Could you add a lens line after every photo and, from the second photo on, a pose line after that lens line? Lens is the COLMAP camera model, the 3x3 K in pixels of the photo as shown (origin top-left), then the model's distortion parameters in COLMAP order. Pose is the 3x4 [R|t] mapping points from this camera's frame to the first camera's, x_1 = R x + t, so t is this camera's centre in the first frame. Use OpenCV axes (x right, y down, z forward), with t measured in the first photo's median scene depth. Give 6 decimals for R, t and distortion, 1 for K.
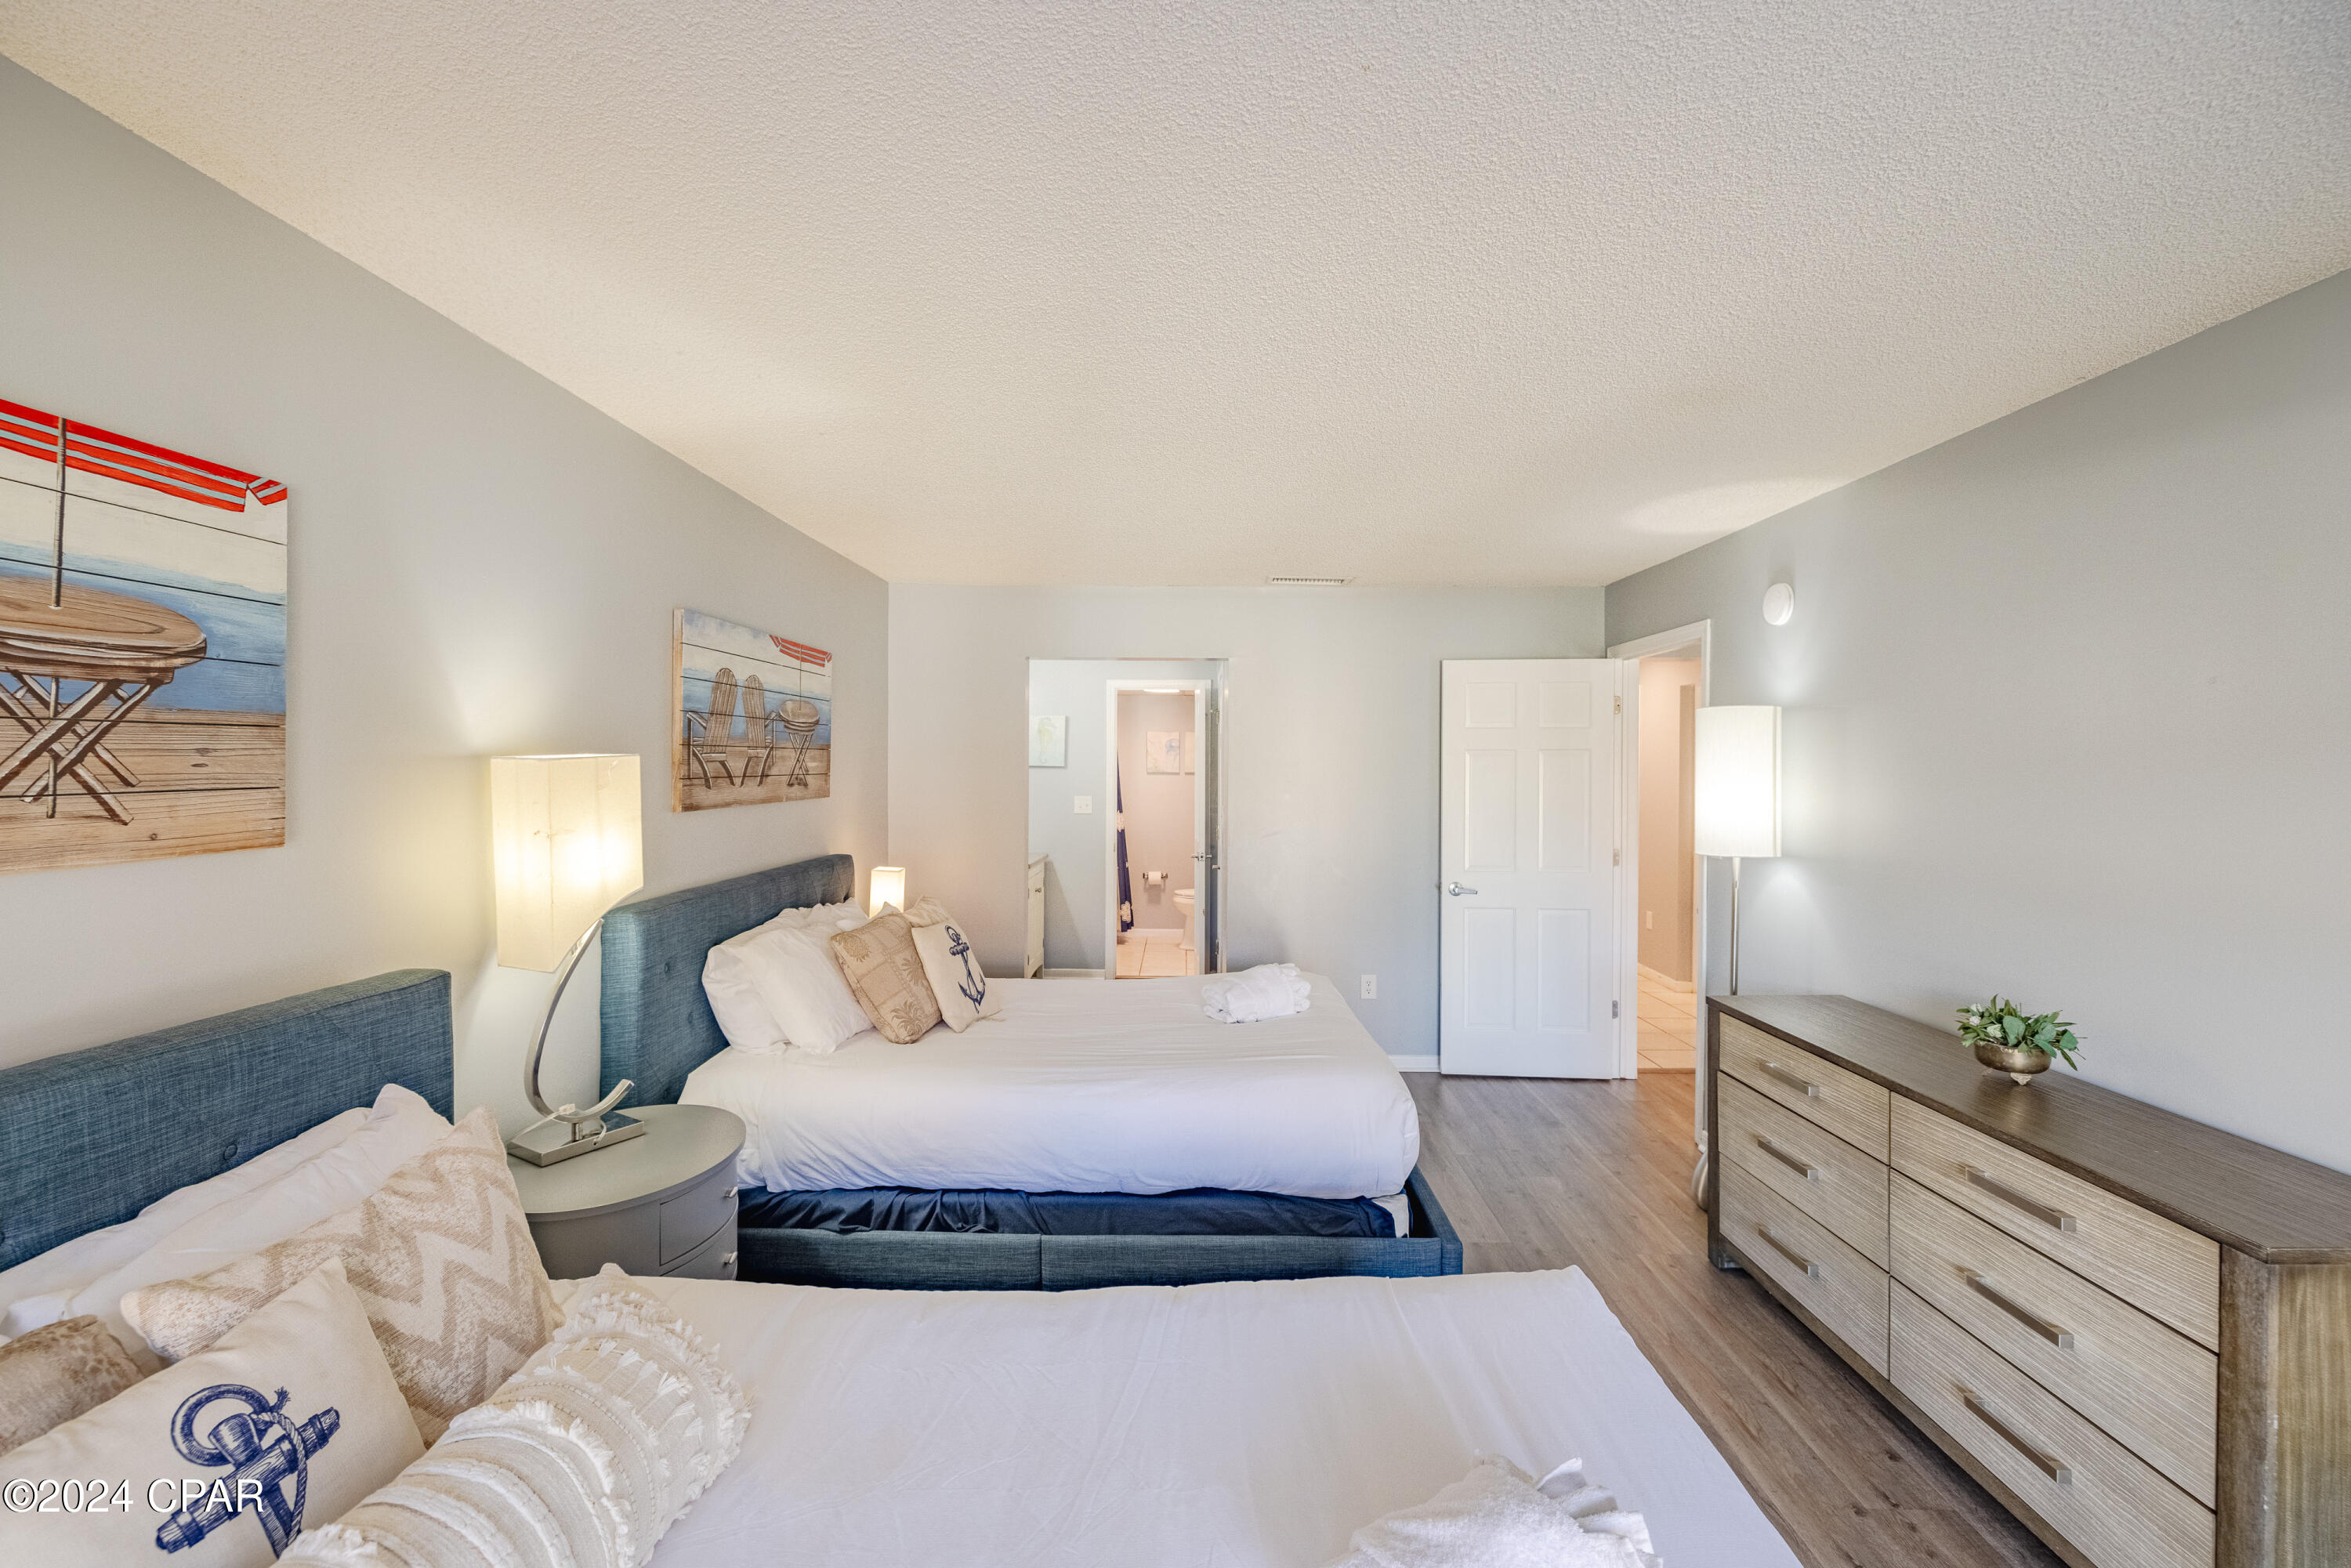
lens RADIAL K [[981.6, 0, 1170.3], [0, 981.6, 776.7], [0, 0, 1]] dist [0.001637, -0.000760]
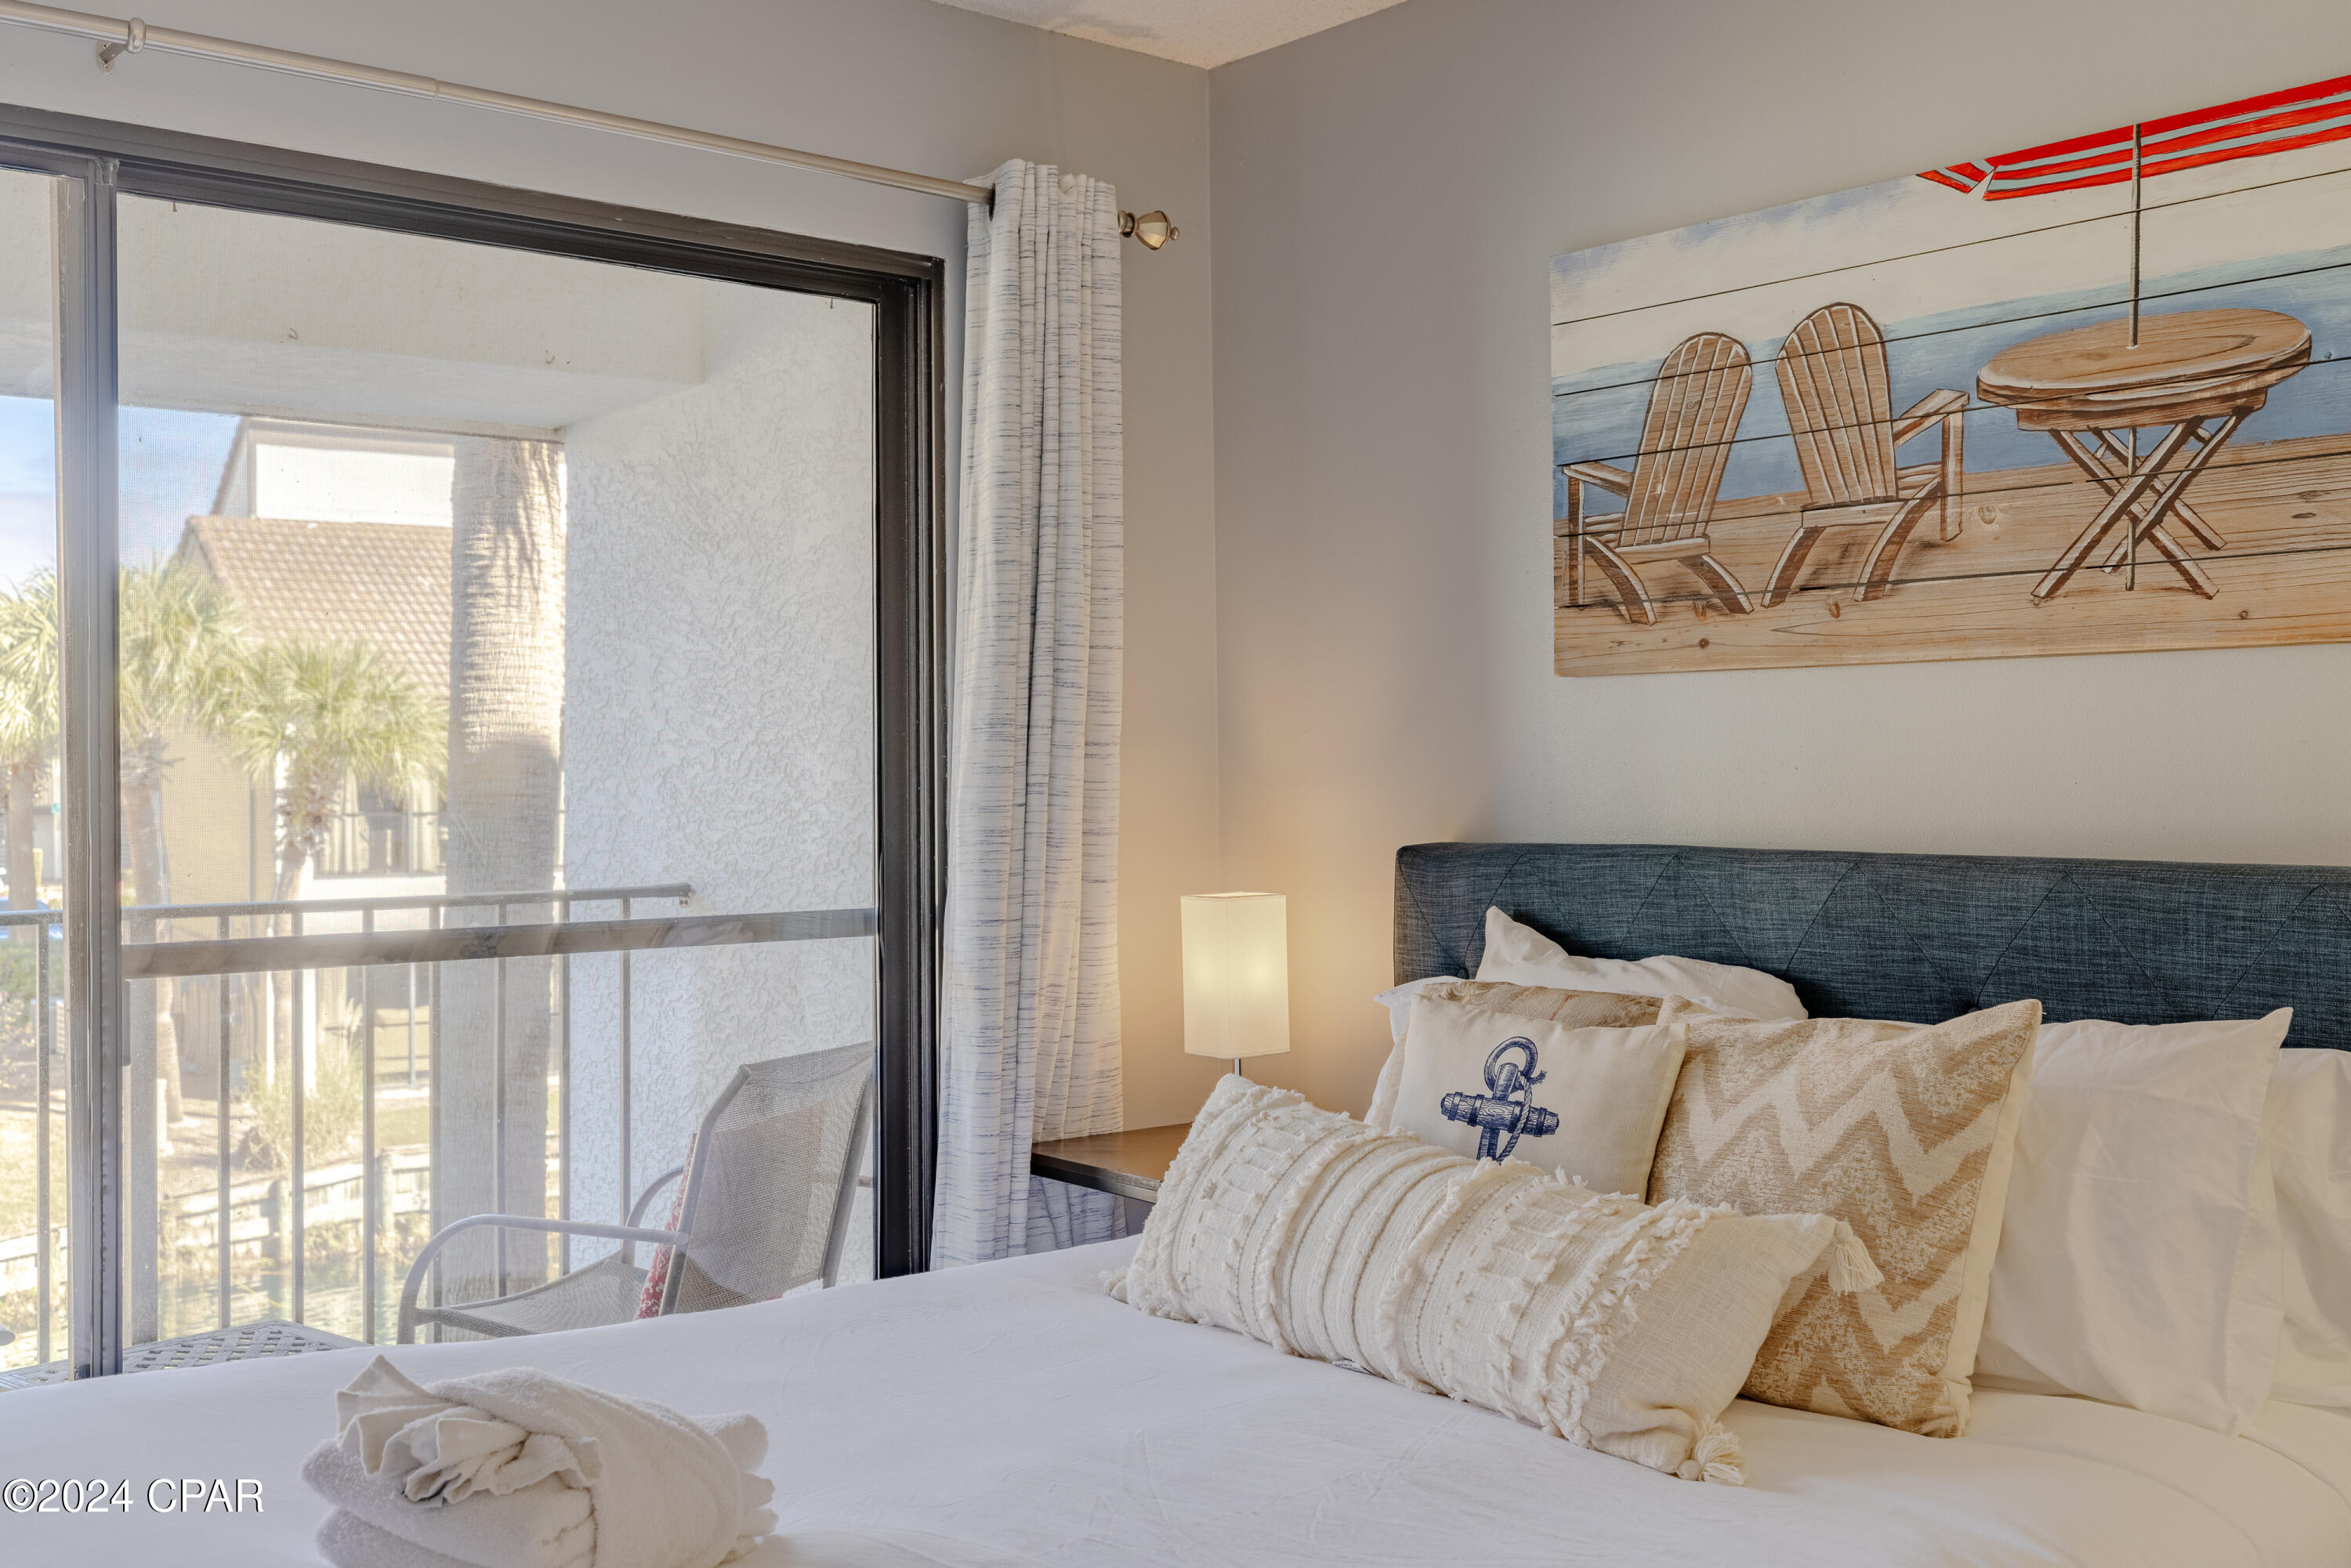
lens RADIAL K [[2273.6, 0, 1167.2], [0, 2273.6, 779.7], [0, 0, 1]] dist [0.012838, 0.000000]
pose [[-0.745901, 0.005019, -0.666038, 0.833032], [-0.008076, 0.999830, 0.016579, 0.181180], [0.666008, 0.017746, -0.745734, 1.921697]]
